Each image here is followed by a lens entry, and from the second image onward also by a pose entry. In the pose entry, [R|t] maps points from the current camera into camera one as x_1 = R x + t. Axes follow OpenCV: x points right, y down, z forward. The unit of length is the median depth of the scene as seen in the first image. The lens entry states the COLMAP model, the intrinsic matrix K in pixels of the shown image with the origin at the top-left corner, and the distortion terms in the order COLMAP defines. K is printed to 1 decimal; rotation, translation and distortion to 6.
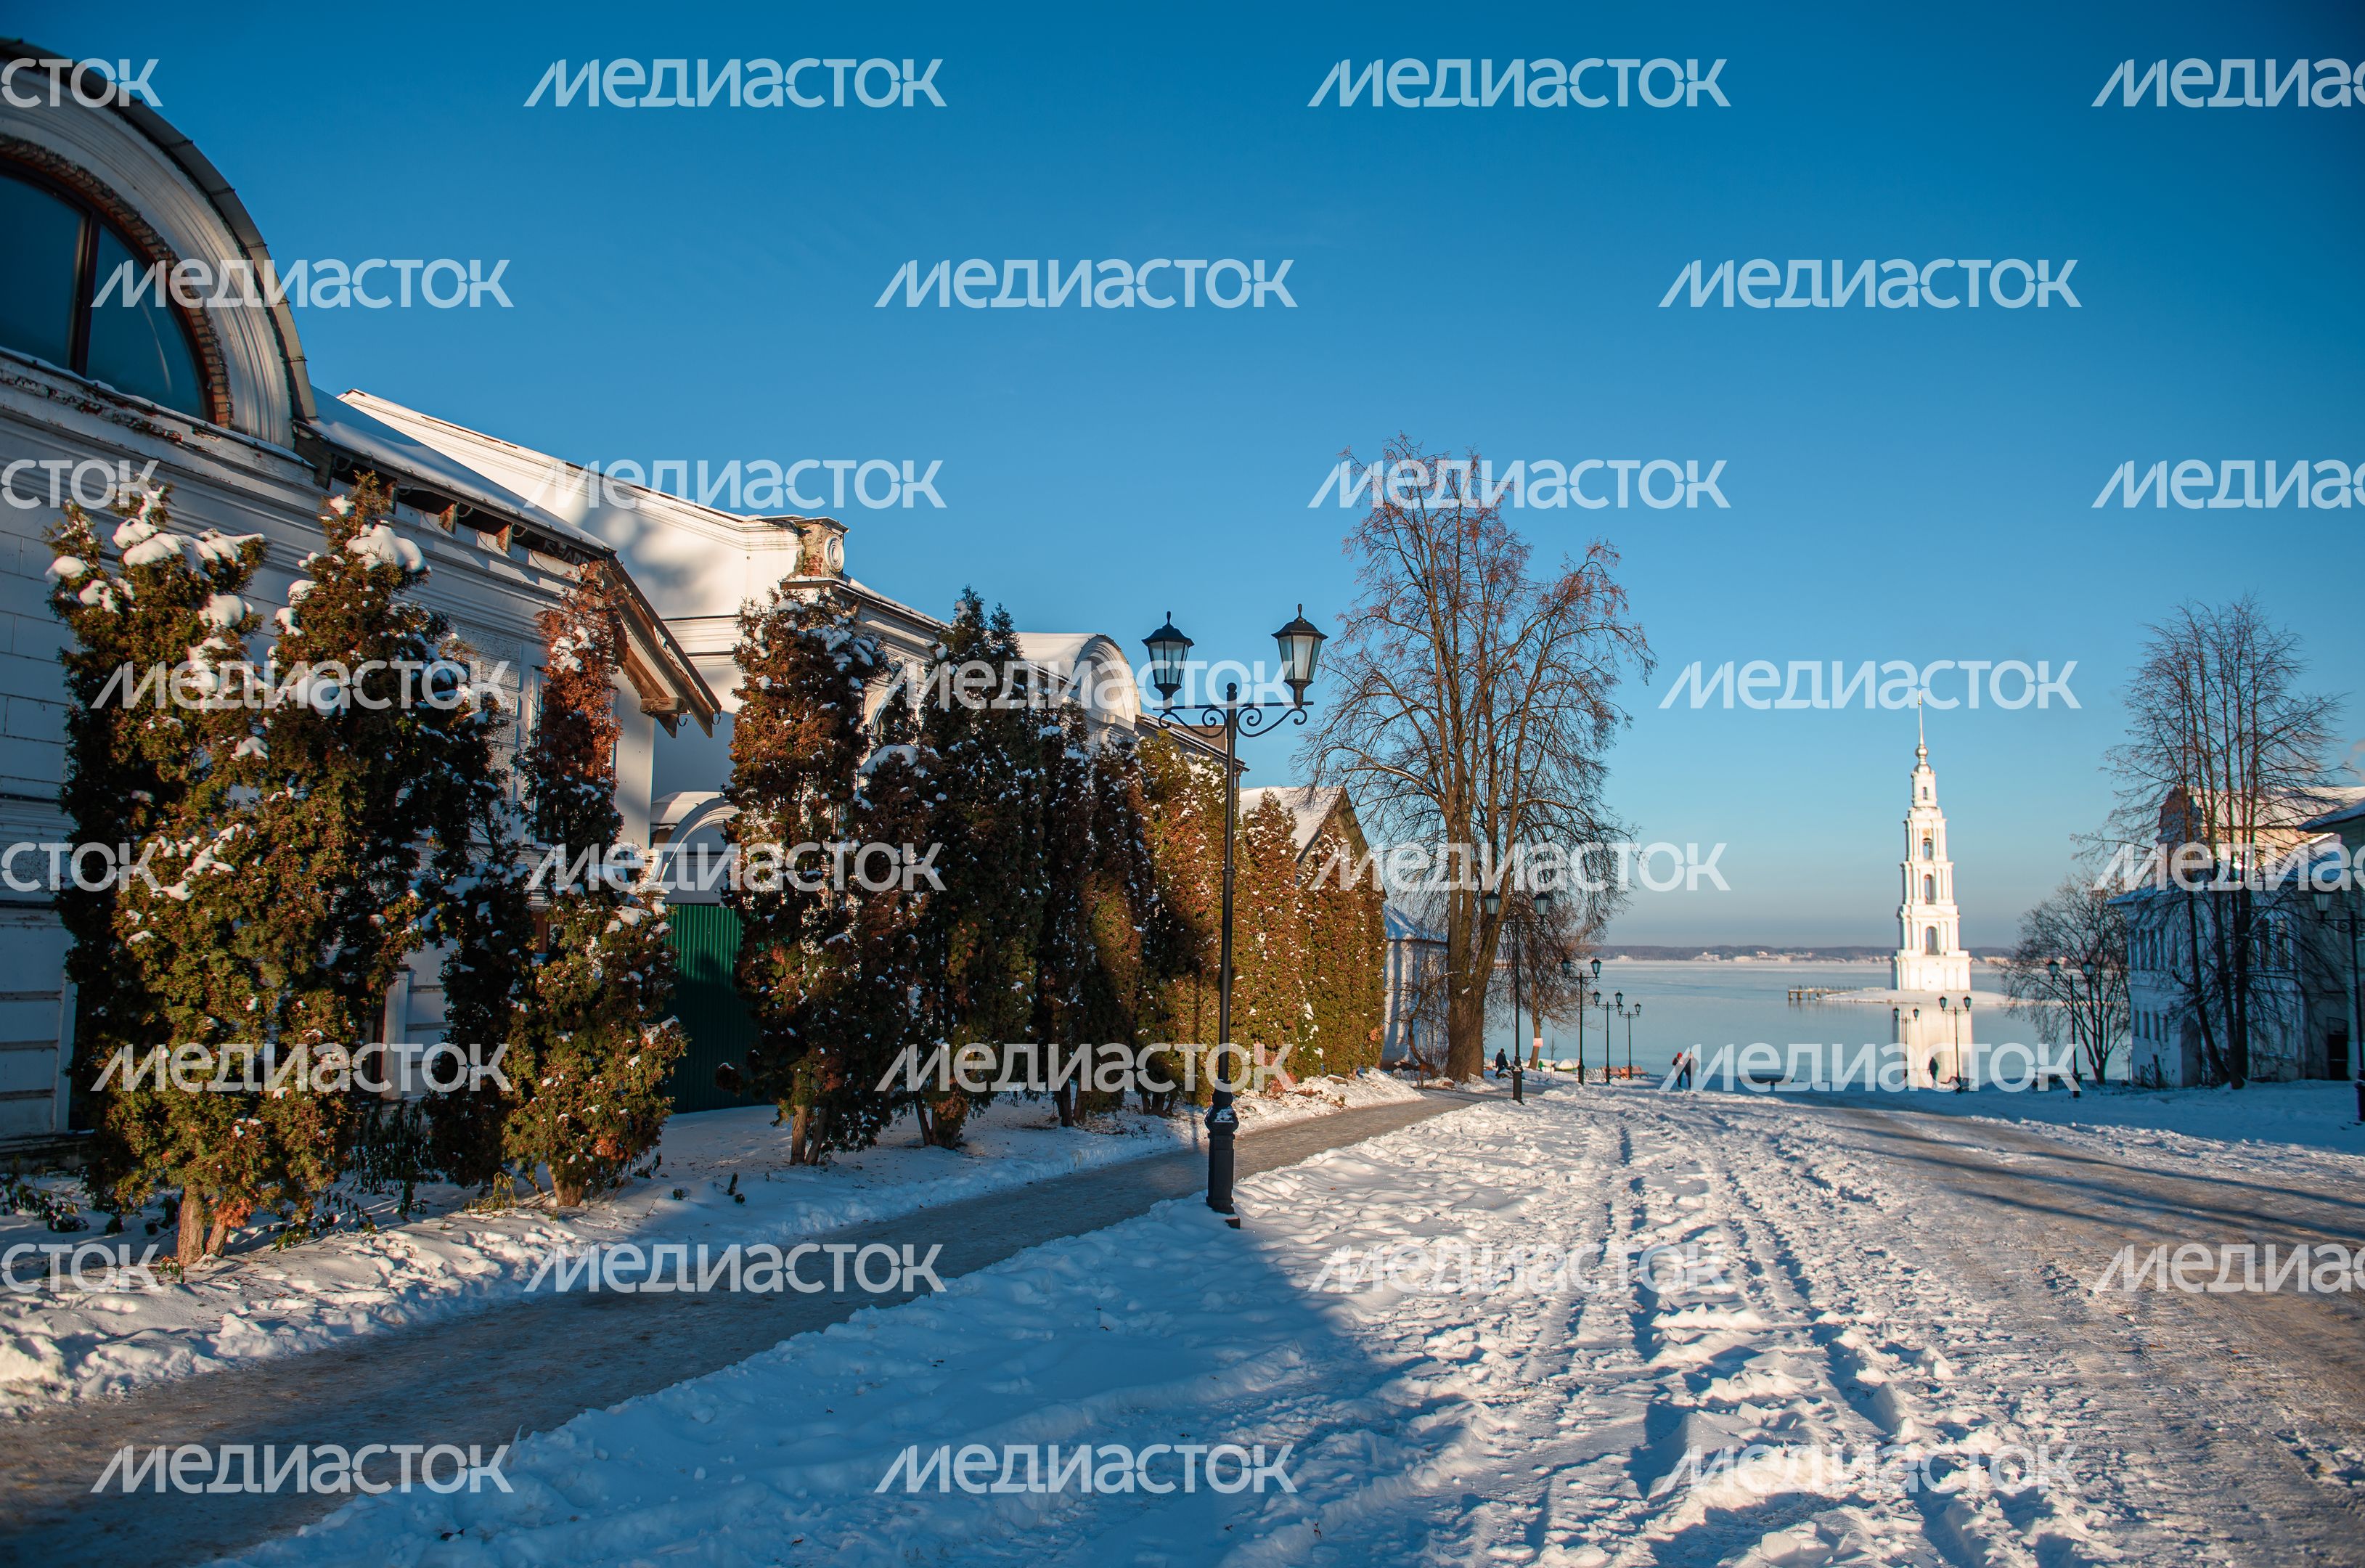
lens RADIAL K [[1602.1, 0, 1185.3], [0, 1602.1, 792.1], [0, 0, 1]] dist [-0.046079, -0.007621]
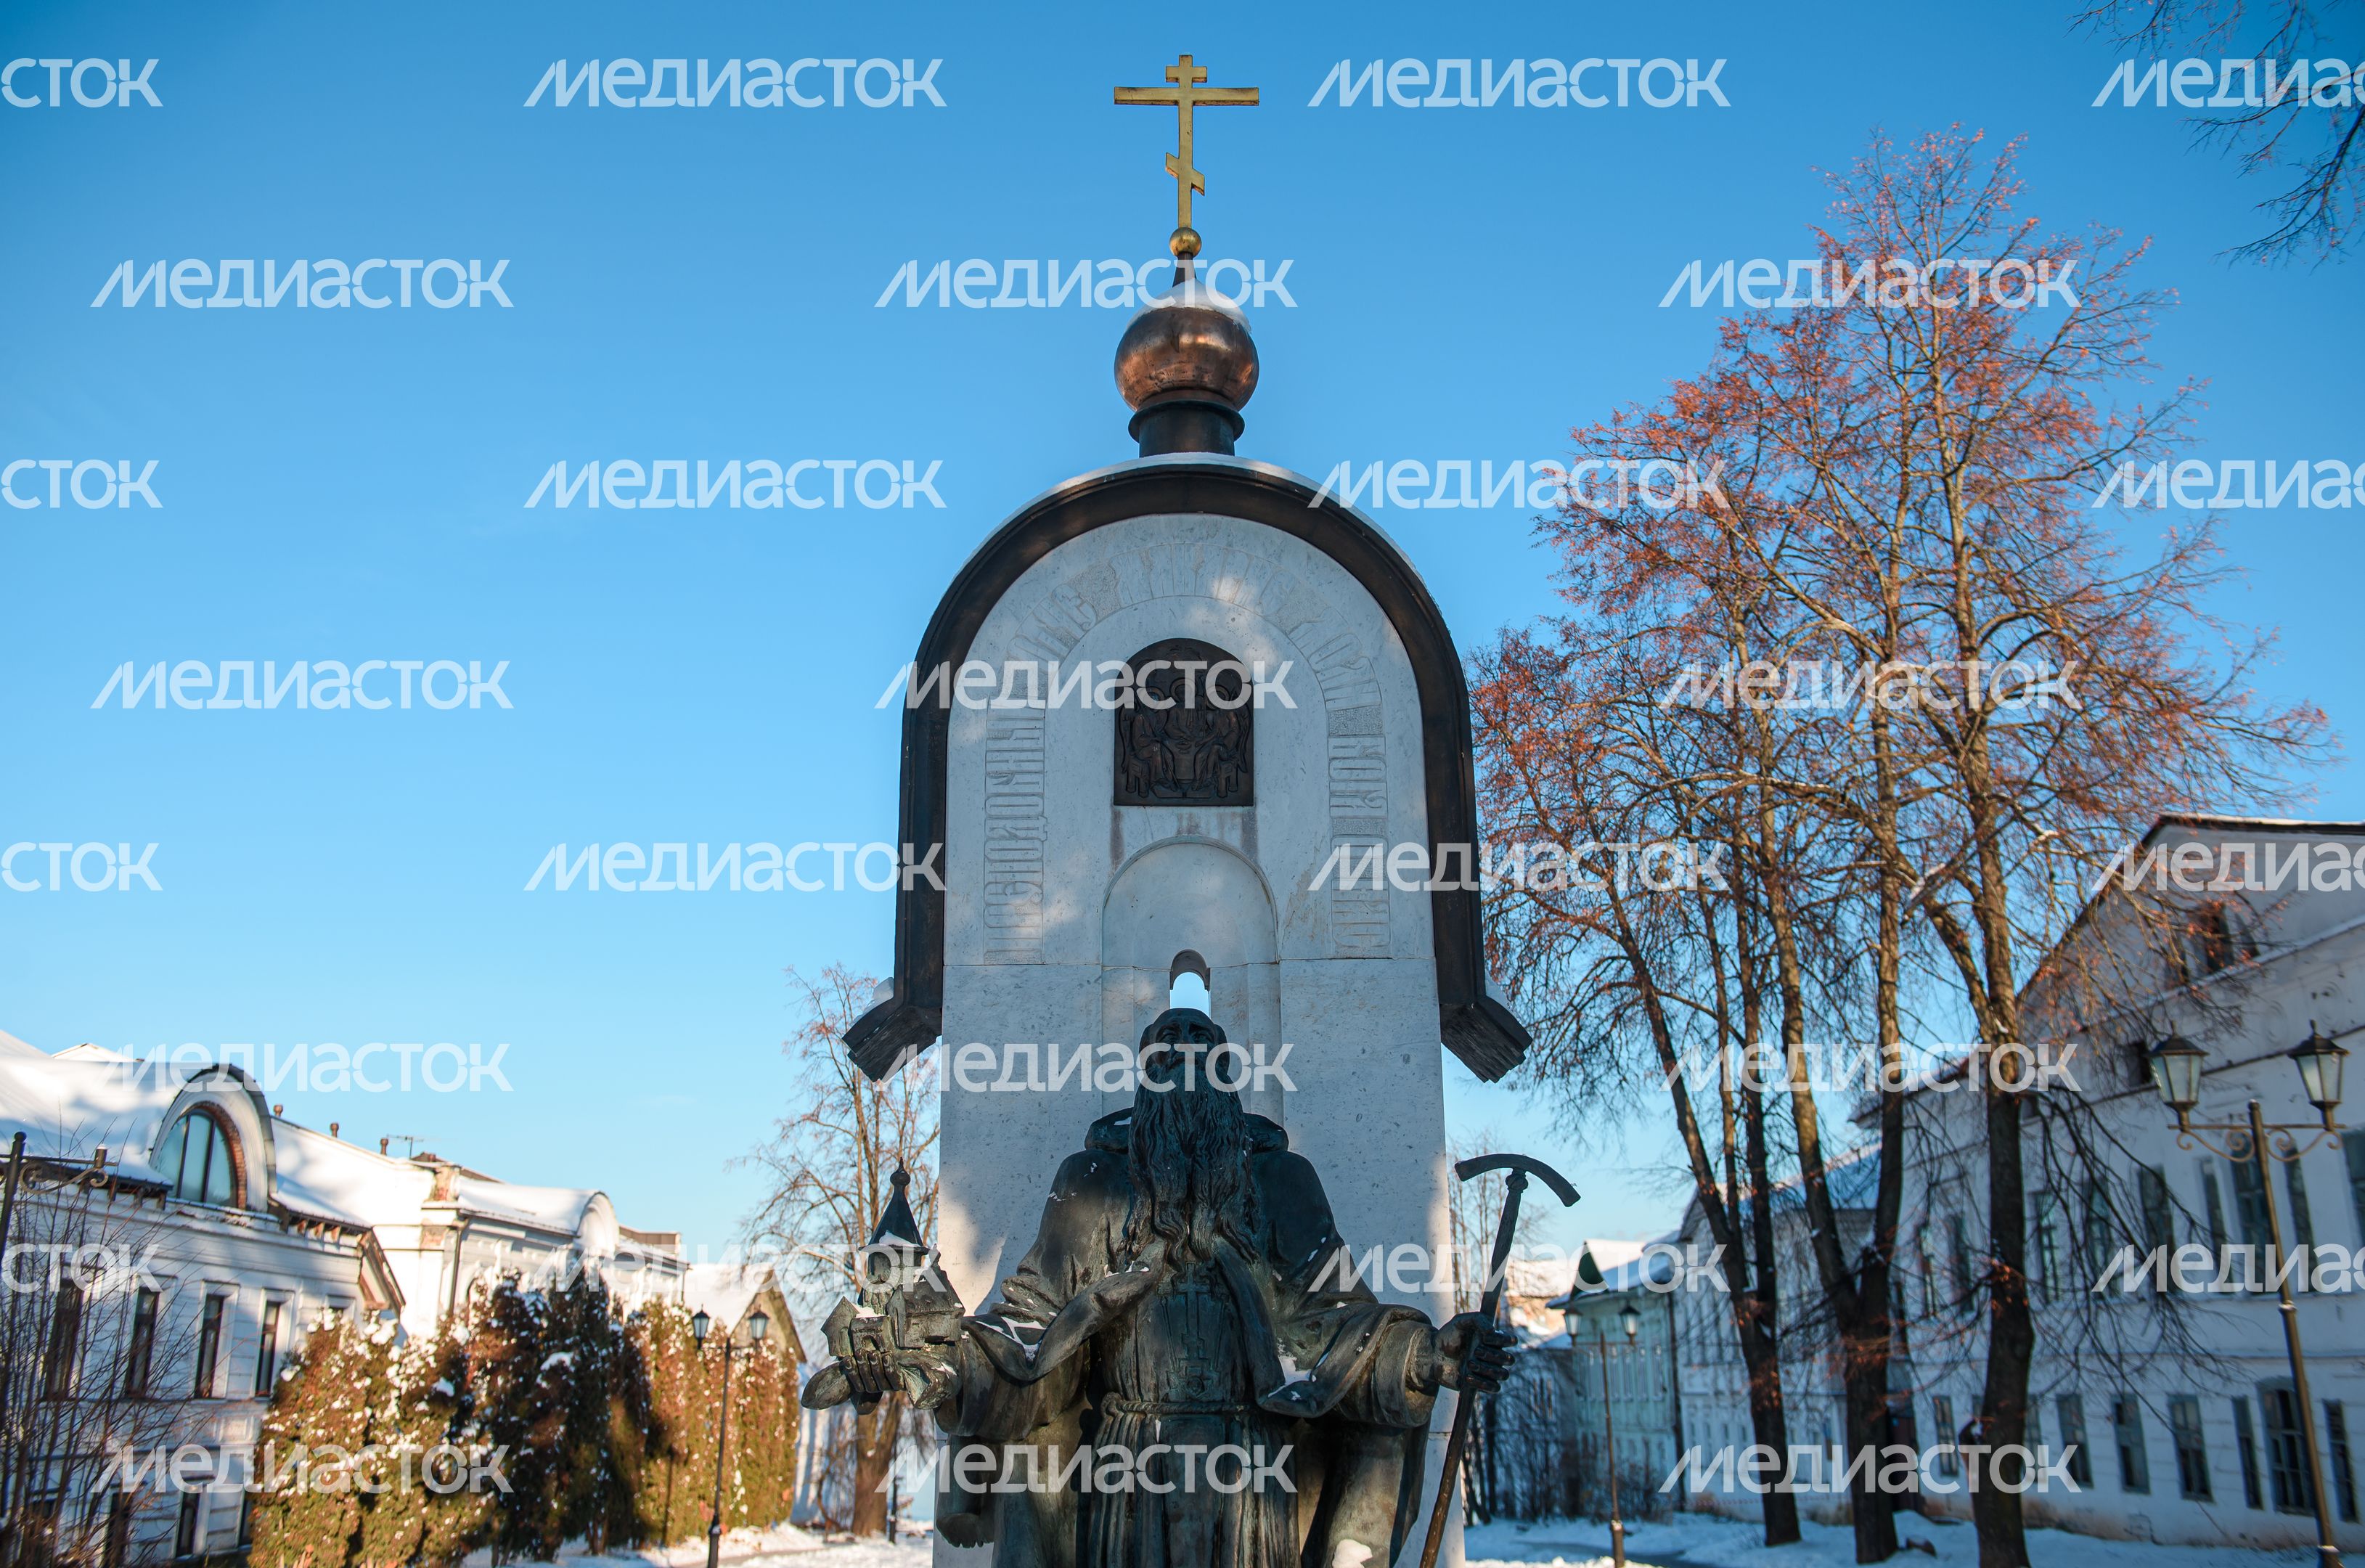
lens RADIAL K [[2026.6, 0, 1186.8], [0, 2026.6, 788.2], [0, 0, 1]] dist [-0.003635, -0.008986]
pose [[0.955556, 0.070121, 0.286348, -0.056382], [-0.015949, 0.982174, -0.187294, -0.075018], [-0.294377, 0.174403, 0.939641, -0.510718]]
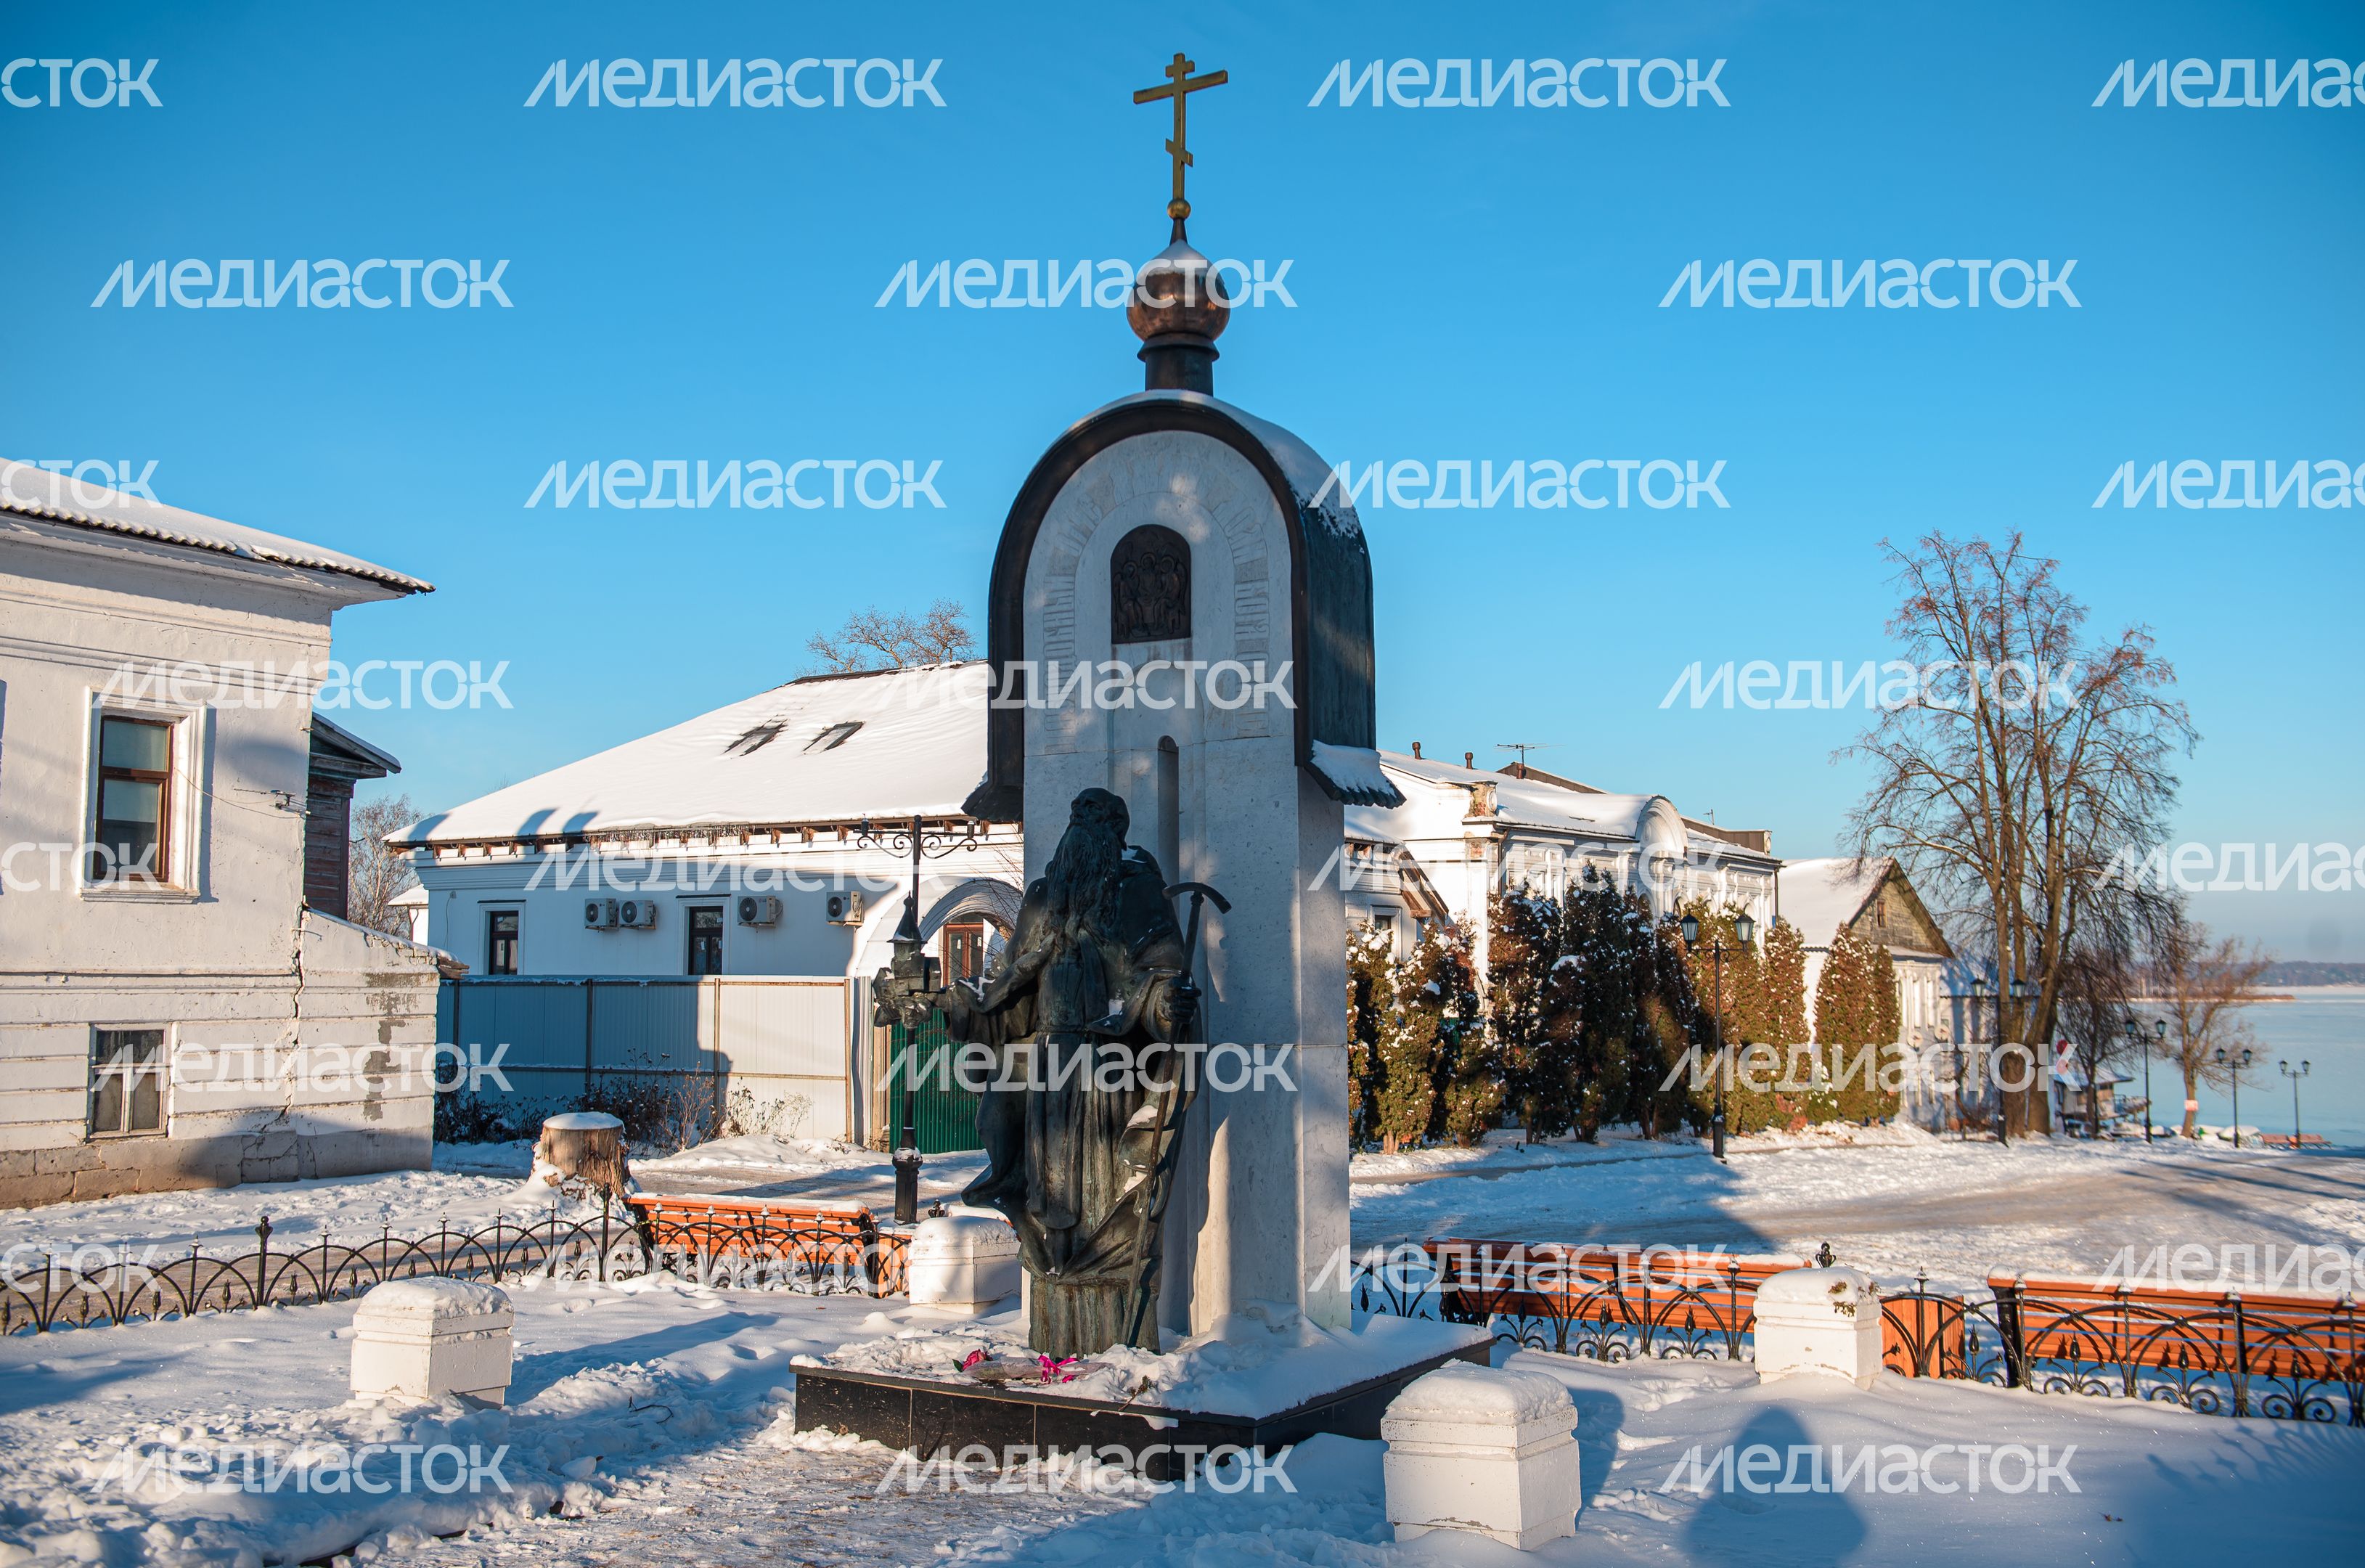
lens RADIAL K [[2241.6, 0, 1178.1], [0, 2241.6, 795.0], [0, 0, 1]] dist [0.025941, 0.000000]
pose [[0.965345, -0.033356, -0.258836, 0.030758], [0.037643, 0.999224, 0.011625, -0.084980], [0.258247, -0.020965, 0.965851, -0.589136]]
